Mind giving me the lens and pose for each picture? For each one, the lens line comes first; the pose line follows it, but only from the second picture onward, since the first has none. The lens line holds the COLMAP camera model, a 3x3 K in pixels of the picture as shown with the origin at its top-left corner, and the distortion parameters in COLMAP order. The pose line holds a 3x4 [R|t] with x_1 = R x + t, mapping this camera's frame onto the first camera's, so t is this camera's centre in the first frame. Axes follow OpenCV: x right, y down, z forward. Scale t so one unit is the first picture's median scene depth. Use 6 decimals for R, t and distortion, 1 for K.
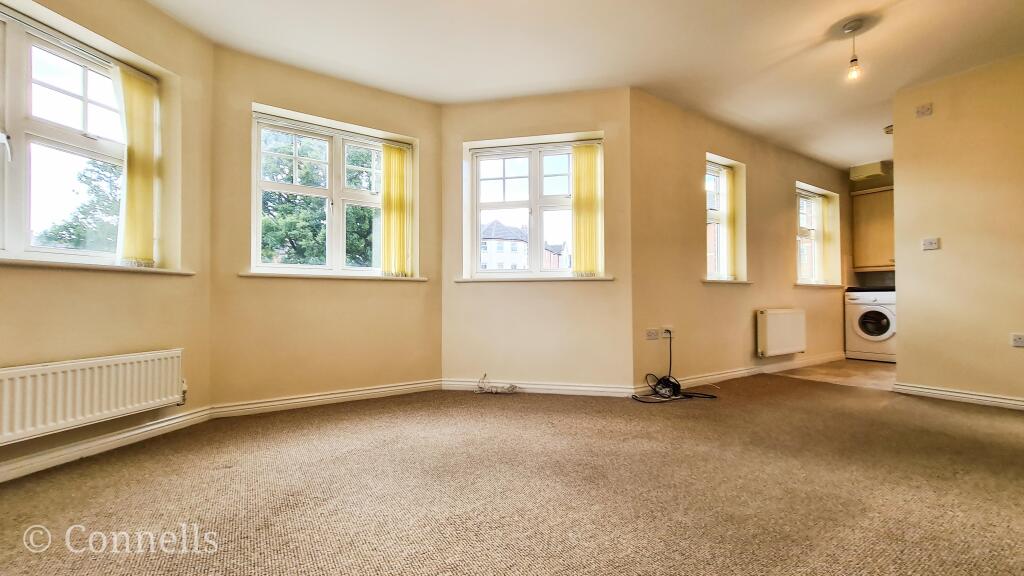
lens RADIAL K [[416.9, 0, 509.1], [0, 416.9, 291.1], [0, 0, 1]] dist [0.001494, 0.000020]
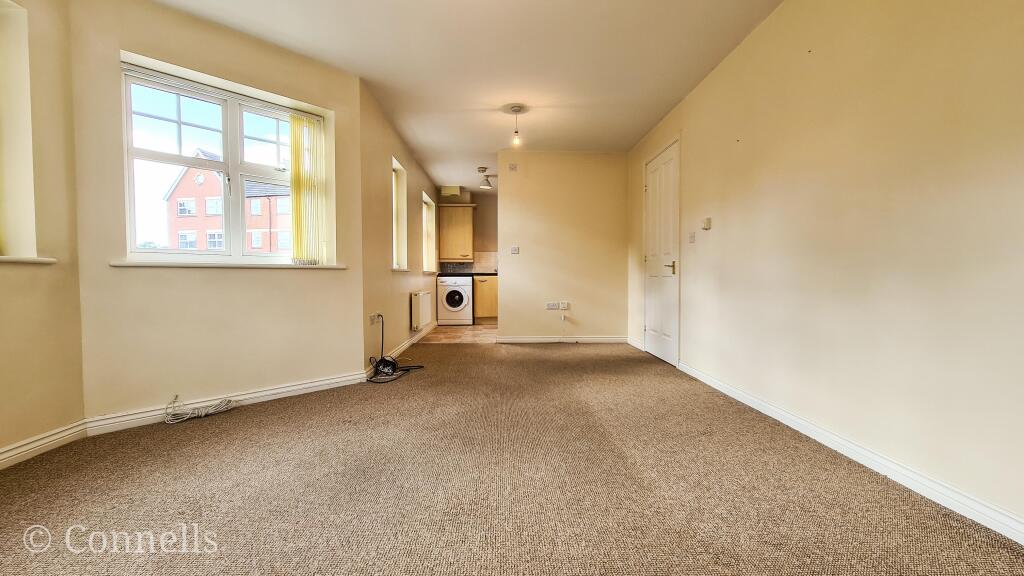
lens RADIAL K [[416.9, 0, 509.1], [0, 416.9, 291.1], [0, 0, 1]] dist [0.001494, 0.000020]
pose [[0.525092, -0.028810, 0.850558, -0.364240], [-0.014252, 0.998989, 0.042636, -0.020141], [-0.850926, -0.034510, 0.524150, 0.136675]]
